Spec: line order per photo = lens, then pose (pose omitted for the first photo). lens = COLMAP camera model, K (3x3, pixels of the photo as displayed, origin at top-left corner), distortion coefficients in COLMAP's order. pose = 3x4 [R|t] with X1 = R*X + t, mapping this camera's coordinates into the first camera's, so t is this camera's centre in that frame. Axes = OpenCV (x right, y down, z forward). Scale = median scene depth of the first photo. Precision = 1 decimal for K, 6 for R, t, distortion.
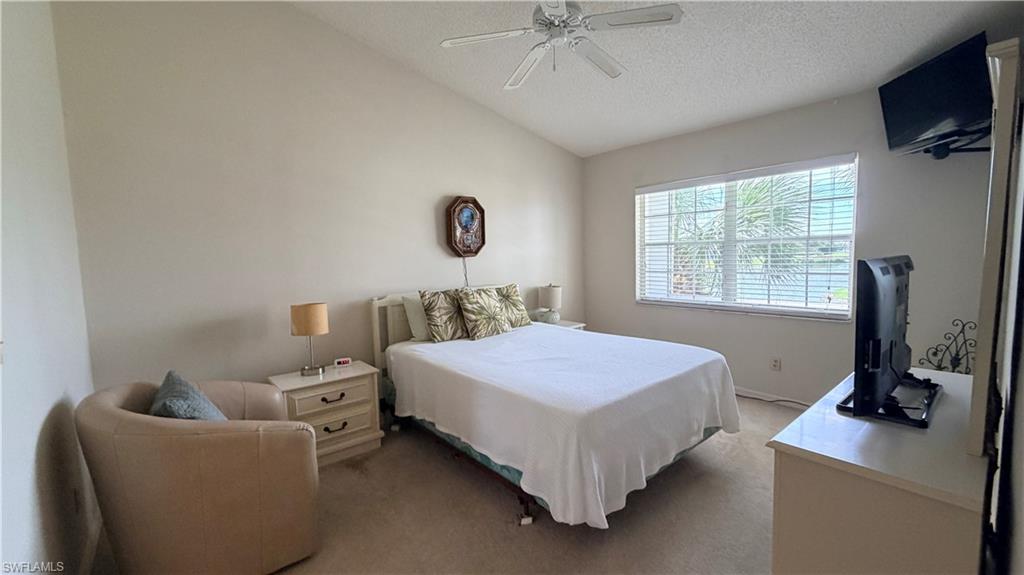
lens RADIAL K [[409.0, 0, 509.9], [0, 409.0, 287.3], [0, 0, 1]] dist [0.000349, -0.000145]
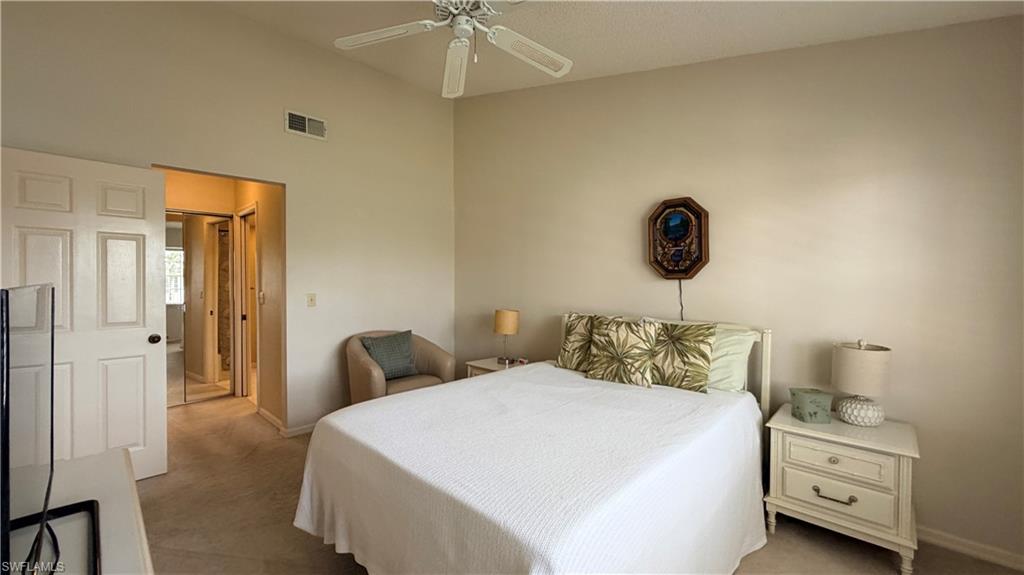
lens RADIAL K [[409.0, 0, 509.9], [0, 409.0, 287.3], [0, 0, 1]] dist [0.000349, -0.000145]
pose [[0.099251, 0.036836, -0.994380, 0.686613], [-0.092649, 0.995316, 0.027623, -0.059953], [0.990740, 0.089386, 0.102199, 0.710735]]
